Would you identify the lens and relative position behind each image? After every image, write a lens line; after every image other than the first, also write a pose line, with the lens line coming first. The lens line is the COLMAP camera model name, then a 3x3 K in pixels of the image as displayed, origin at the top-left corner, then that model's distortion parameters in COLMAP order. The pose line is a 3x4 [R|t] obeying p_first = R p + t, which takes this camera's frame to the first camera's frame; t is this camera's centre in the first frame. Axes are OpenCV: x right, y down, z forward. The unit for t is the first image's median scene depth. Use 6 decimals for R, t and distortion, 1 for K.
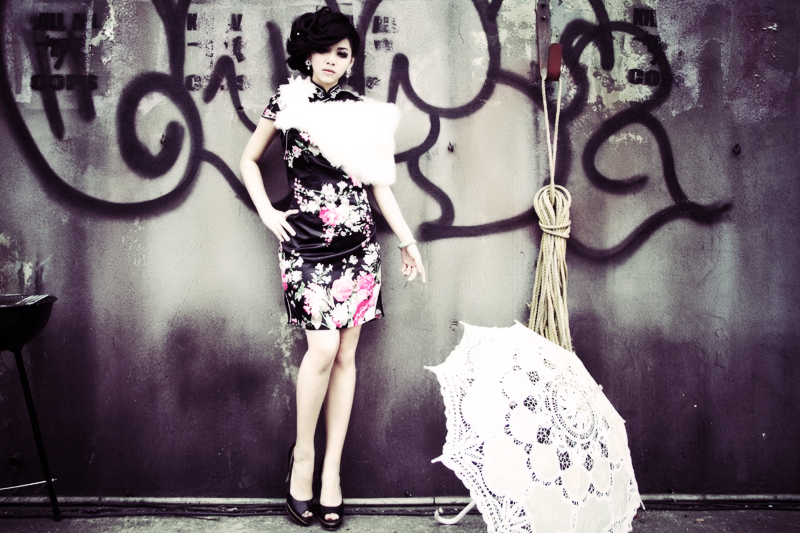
lens RADIAL K [[816.5, 0, 400.0], [0, 816.5, 266.5], [0, 0, 1]] dist [-0.002522, -0.004357]
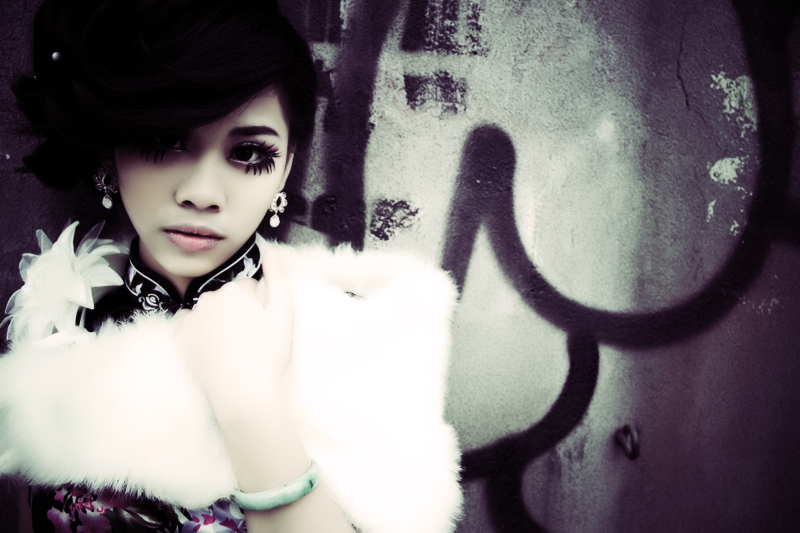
lens RADIAL K [[629.7, 0, 400.0], [0, 629.7, 266.5], [0, 0, 1]] dist [-0.131922, 0.091726]
pose [[0.997462, 0.060036, 0.038272, -0.038263], [-0.062407, 0.995990, 0.064107, -0.223359], [-0.034270, -0.066332, 0.997209, 0.774476]]
